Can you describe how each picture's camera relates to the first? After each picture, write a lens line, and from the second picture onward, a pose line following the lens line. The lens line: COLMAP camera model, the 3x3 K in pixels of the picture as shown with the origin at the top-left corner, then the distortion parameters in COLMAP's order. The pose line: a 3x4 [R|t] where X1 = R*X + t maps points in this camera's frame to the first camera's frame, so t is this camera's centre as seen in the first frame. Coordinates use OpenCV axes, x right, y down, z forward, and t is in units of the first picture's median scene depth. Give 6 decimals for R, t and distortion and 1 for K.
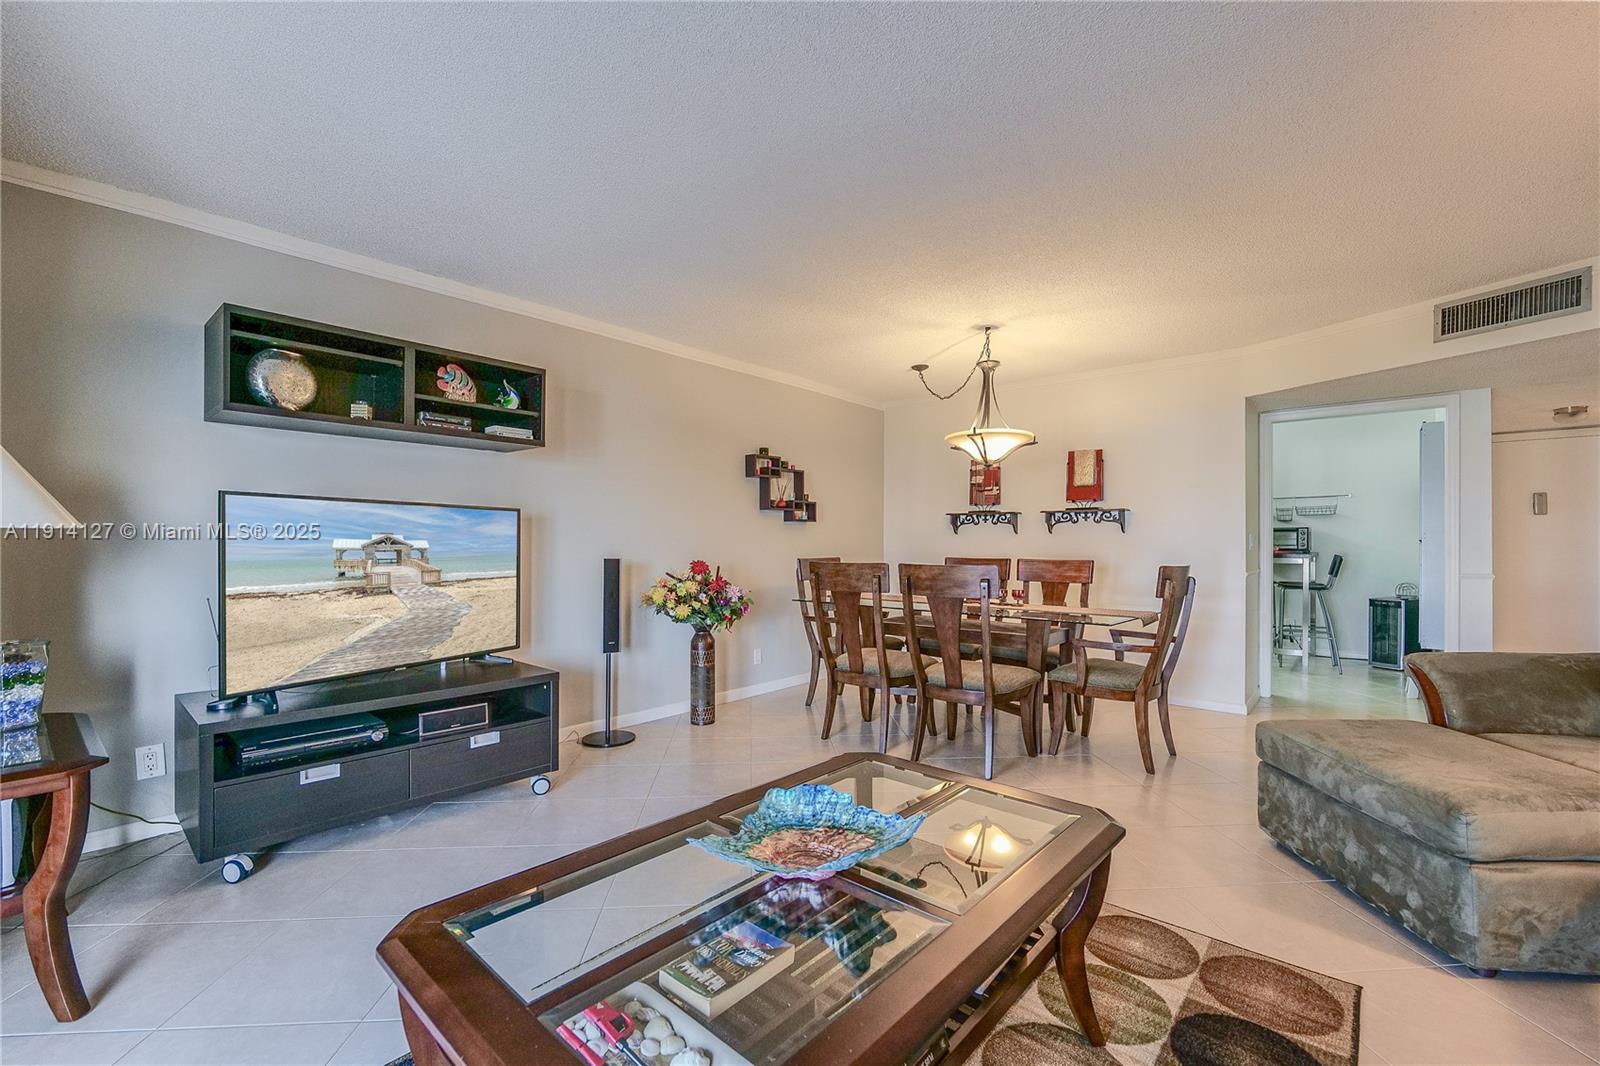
lens RADIAL K [[682.1, 0, 803.3], [0, 682.1, 530.3], [0, 0, 1]] dist [-0.005052, 0.000126]
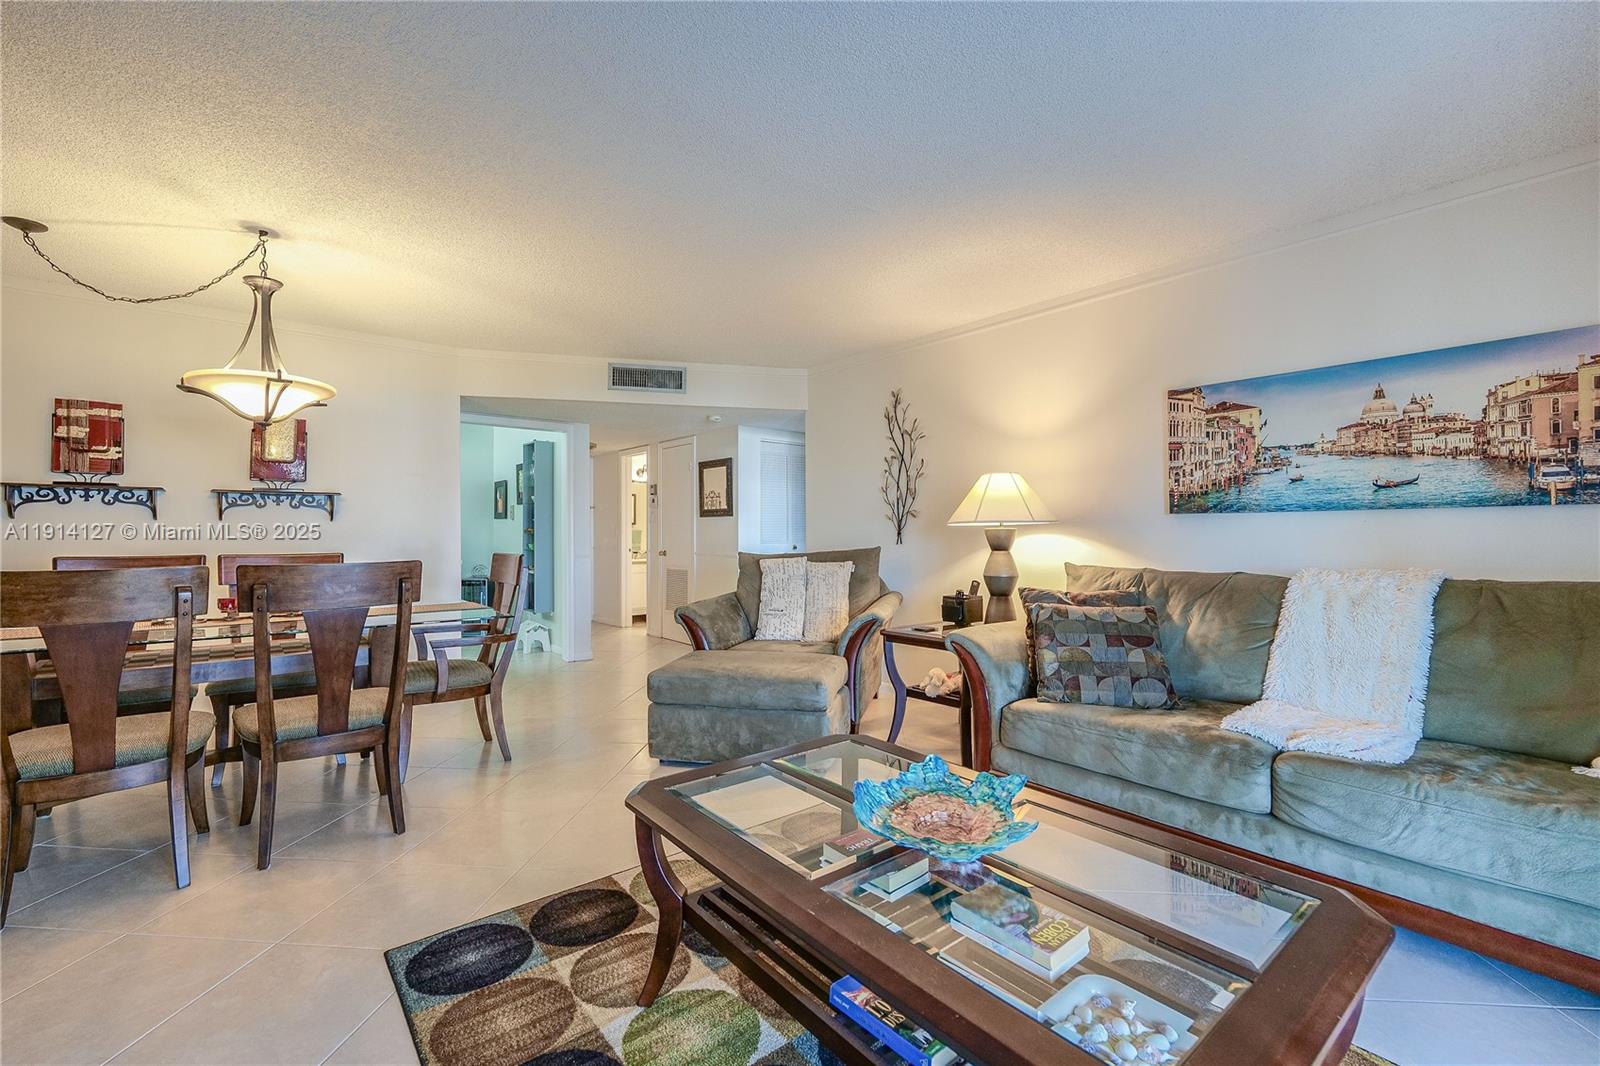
lens RADIAL K [[682.1, 0, 811.3], [0, 682.1, 528.2], [0, 0, 1]] dist [-0.005052, 0.000126]
pose [[0.156628, 0.006015, 0.987639, -0.277478], [-0.017794, 0.999836, -0.003268, 0.004379], [-0.987497, -0.017062, 0.156709, 0.259638]]
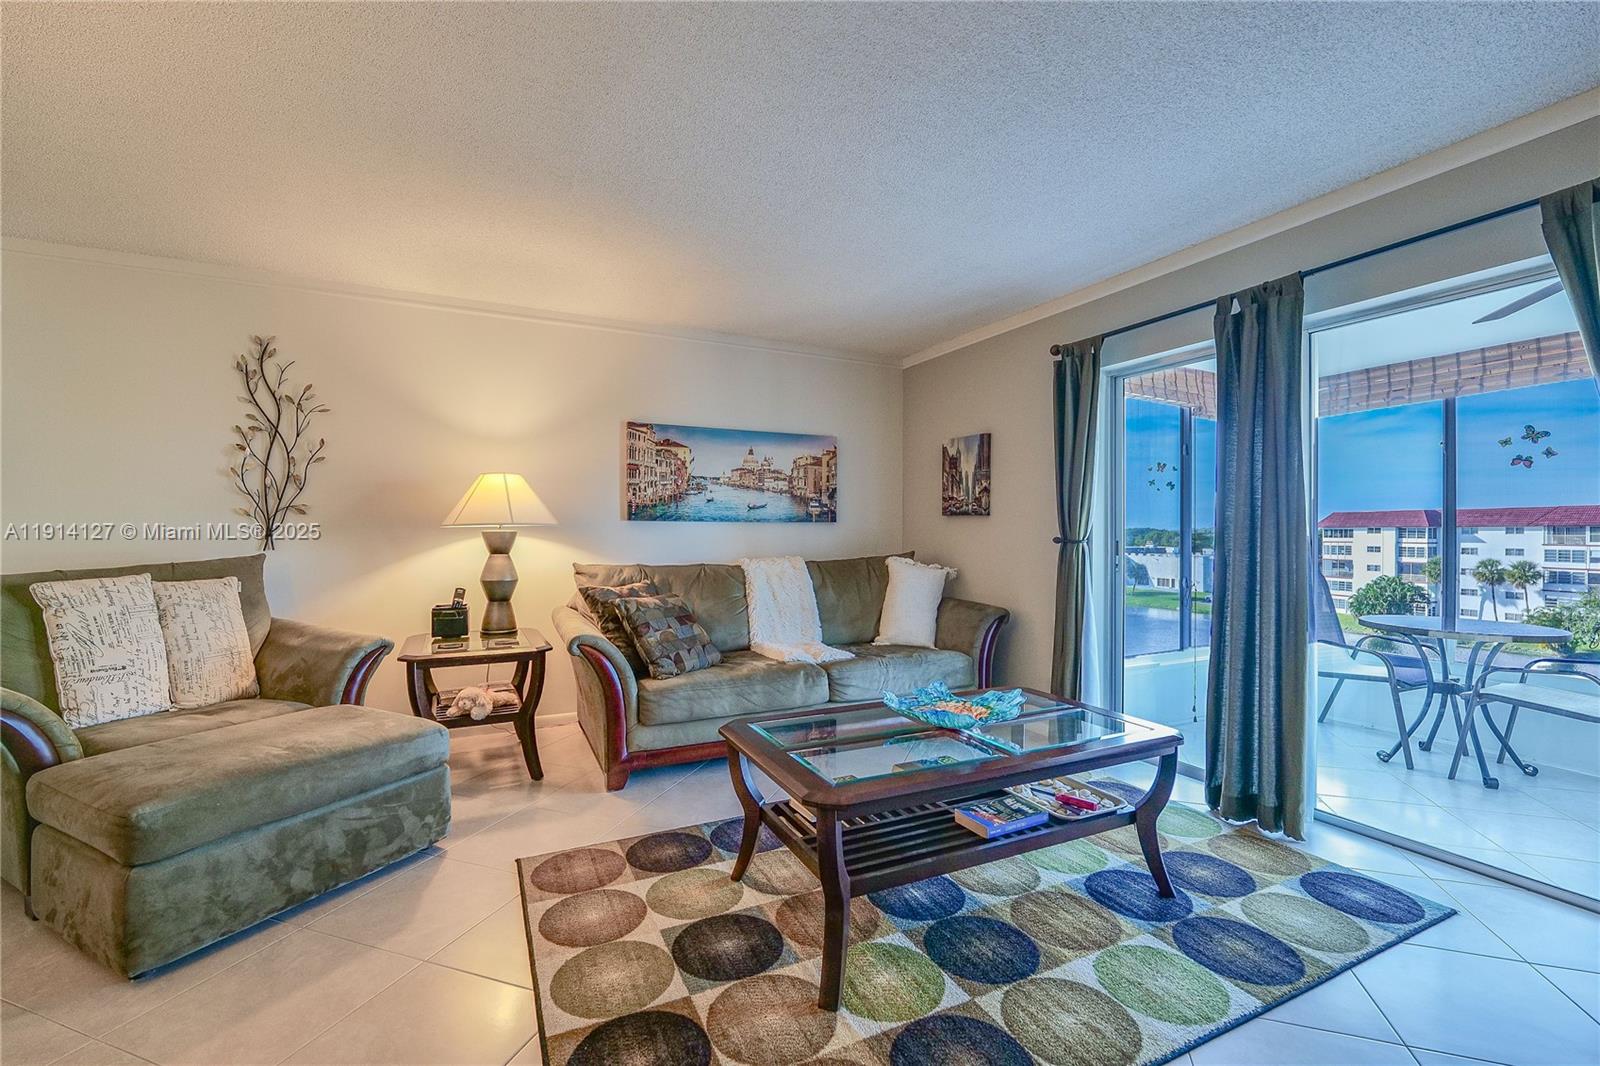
lens RADIAL K [[682.1, 0, 798.4], [0, 682.1, 521.2], [0, 0, 1]] dist [-0.005052, 0.000126]
pose [[-0.919672, 0.005060, 0.392654, -0.082786], [-0.010644, 0.999228, -0.037807, 0.012186], [-0.392542, -0.038950, -0.918909, 0.700186]]
